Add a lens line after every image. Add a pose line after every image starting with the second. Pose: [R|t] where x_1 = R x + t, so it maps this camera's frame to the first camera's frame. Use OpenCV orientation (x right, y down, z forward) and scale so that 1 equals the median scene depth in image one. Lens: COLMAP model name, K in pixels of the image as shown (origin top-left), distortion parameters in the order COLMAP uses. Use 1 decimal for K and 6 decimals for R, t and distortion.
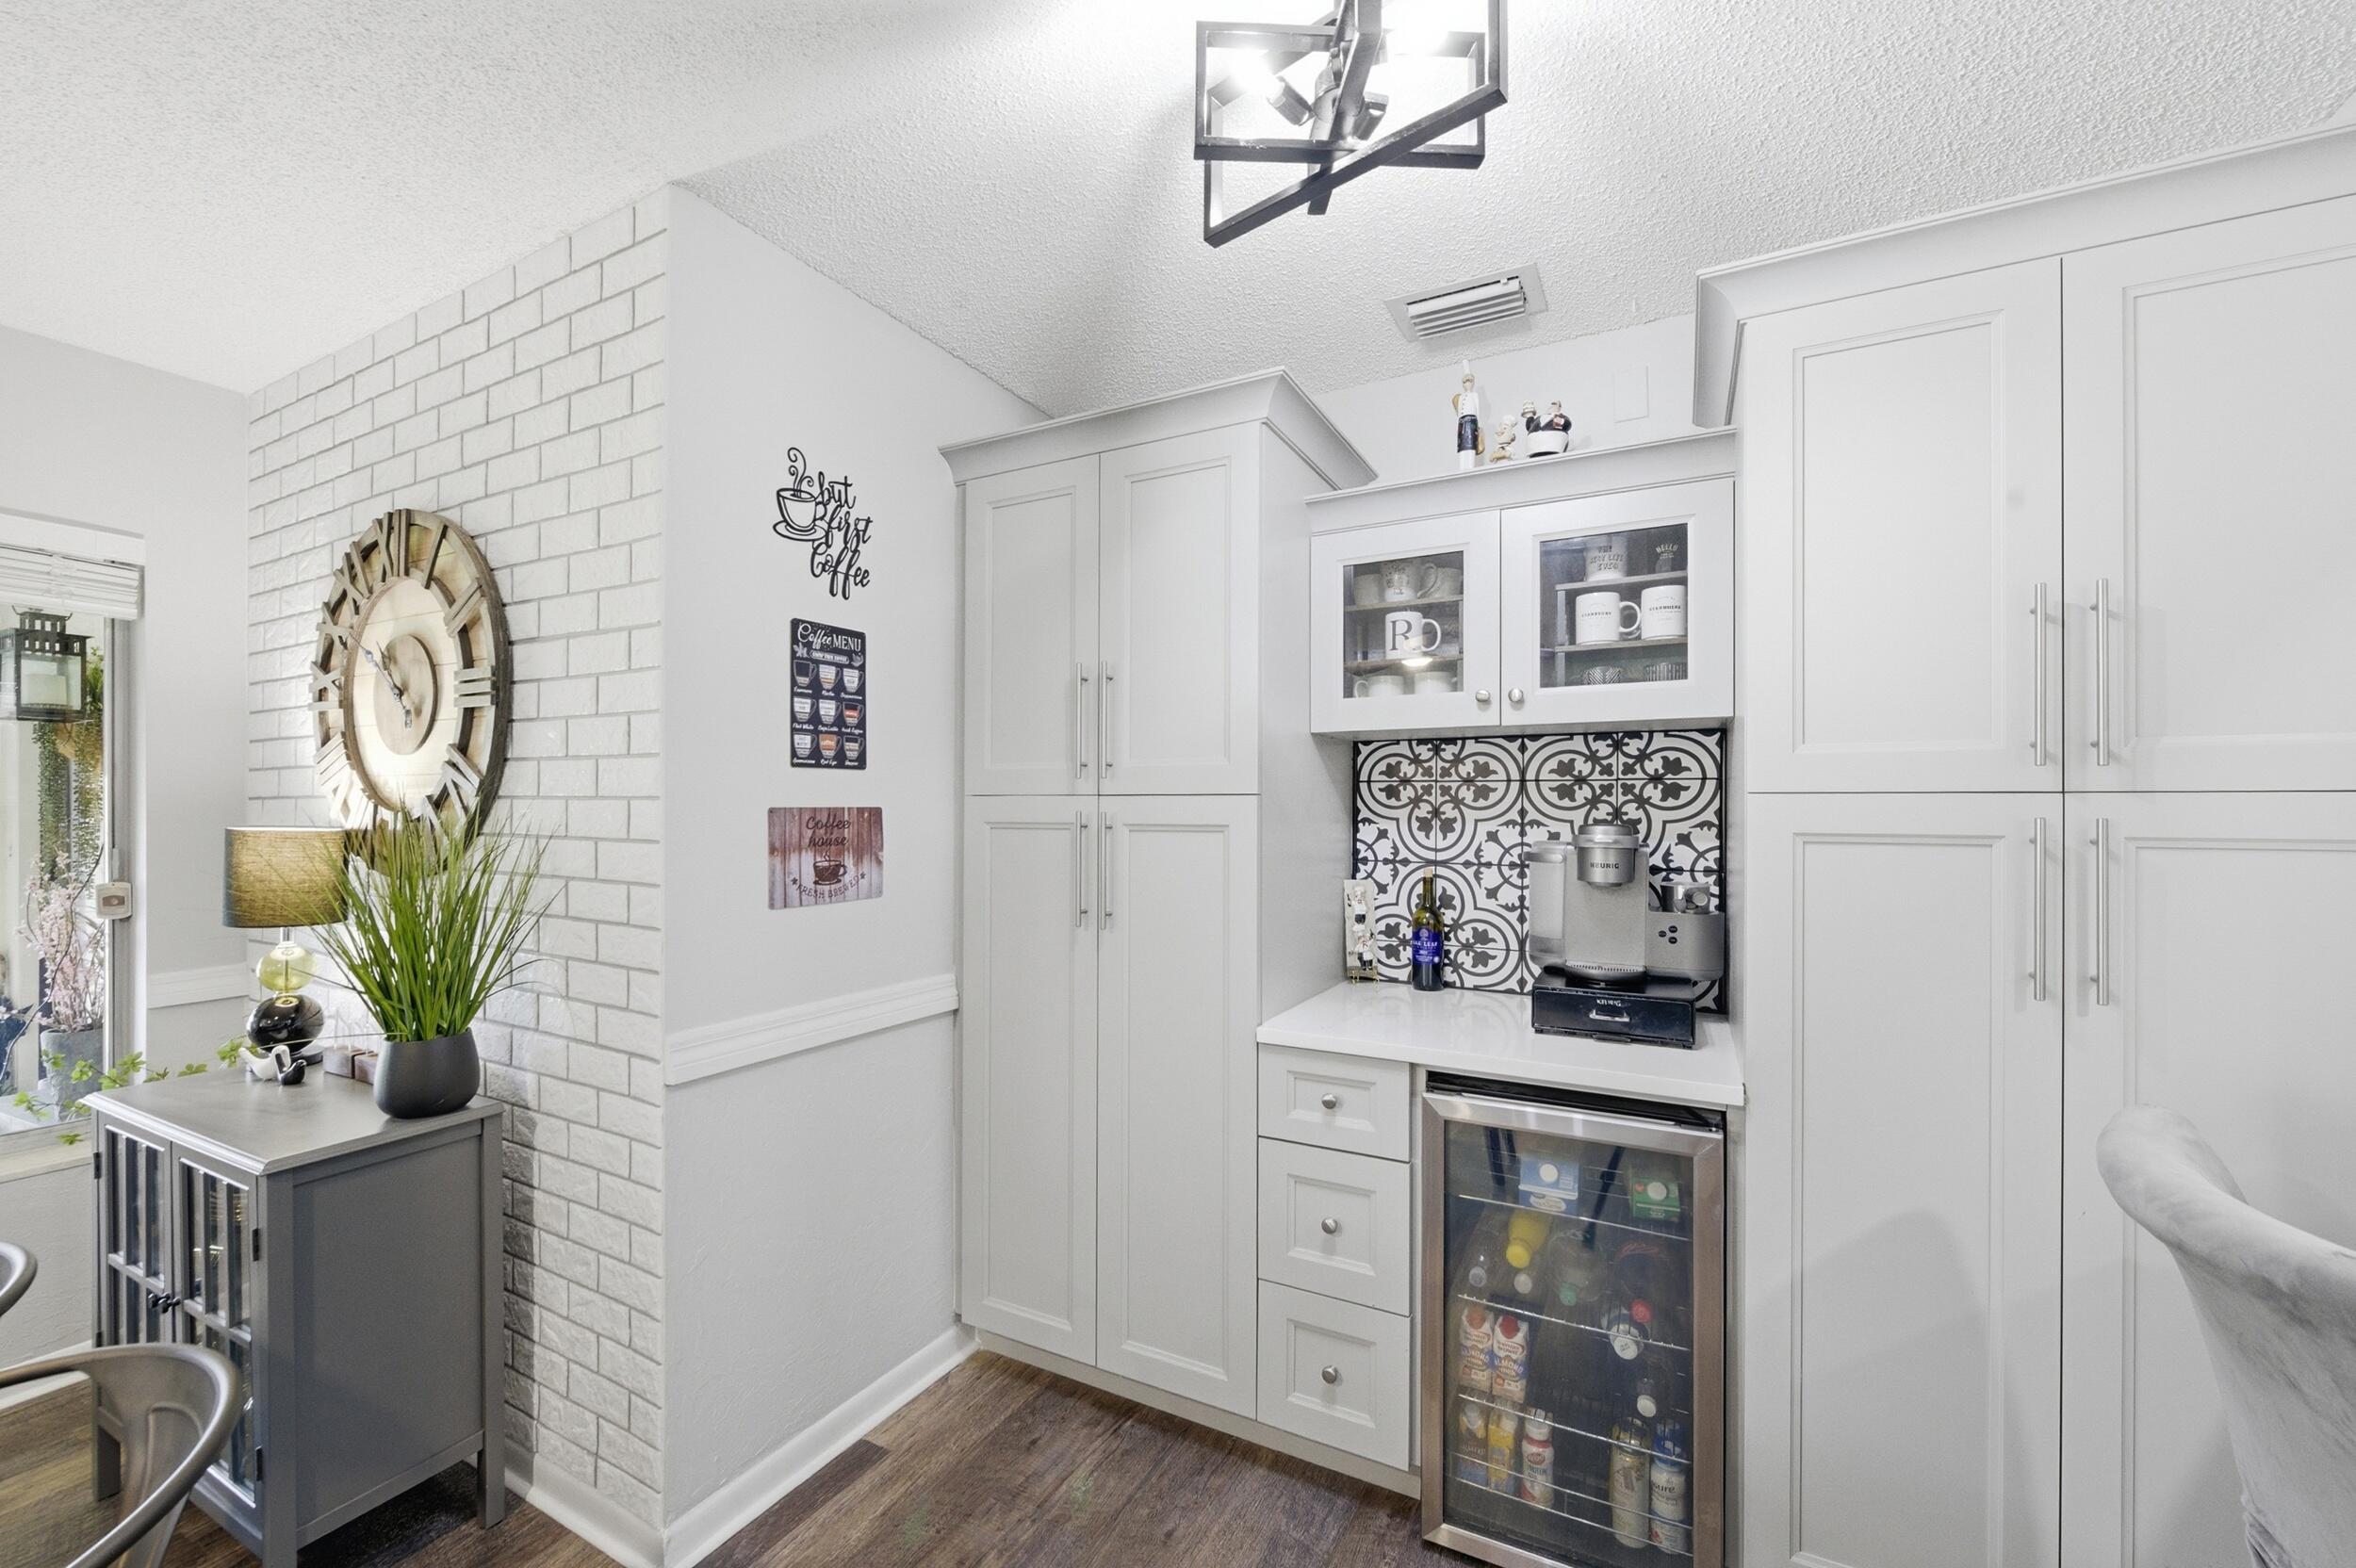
lens RADIAL K [[949.9, 0, 1167.7], [0, 949.9, 812.5], [0, 0, 1]] dist [-0.001732, -0.000295]
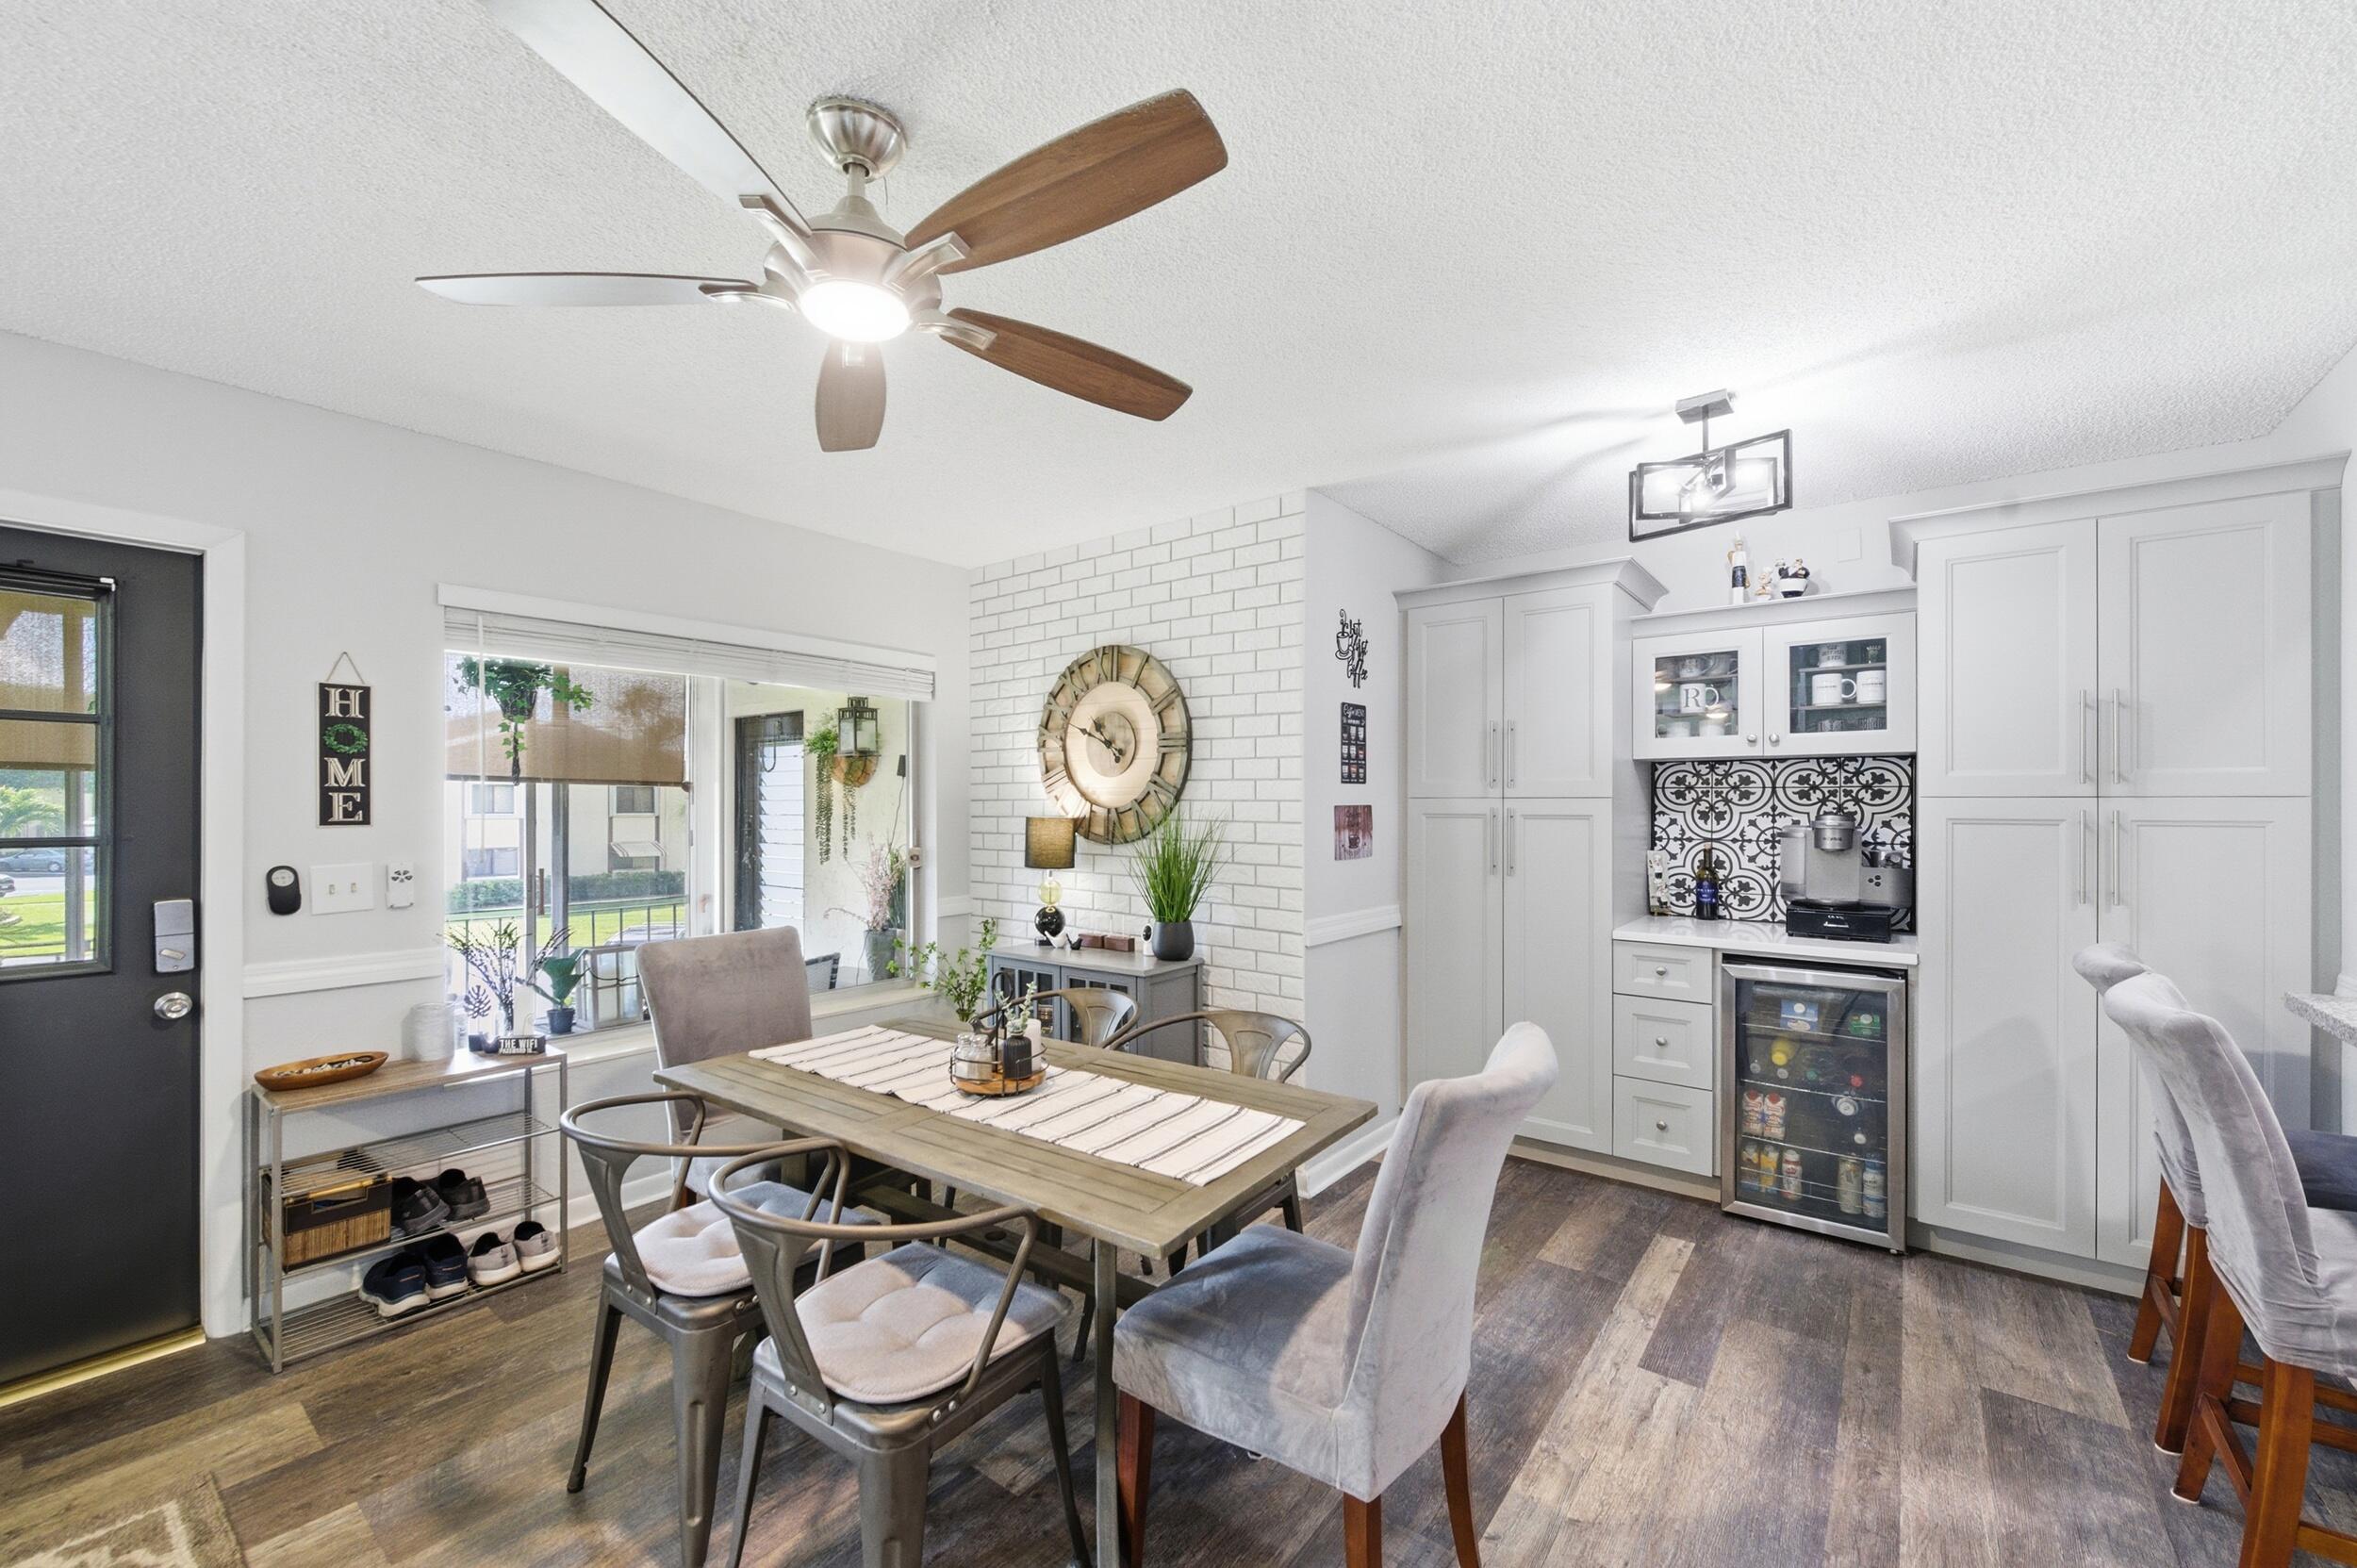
lens RADIAL K [[946.3, 0, 1163.4], [0, 946.3, 806.4], [0, 0, 1]] dist [-0.000416, -0.000228]
pose [[0.984656, -0.001352, -0.174500, -0.390712], [0.001023, 0.999998, -0.001976, -0.000093], [0.174502, 0.001767, 0.984655, -0.808641]]
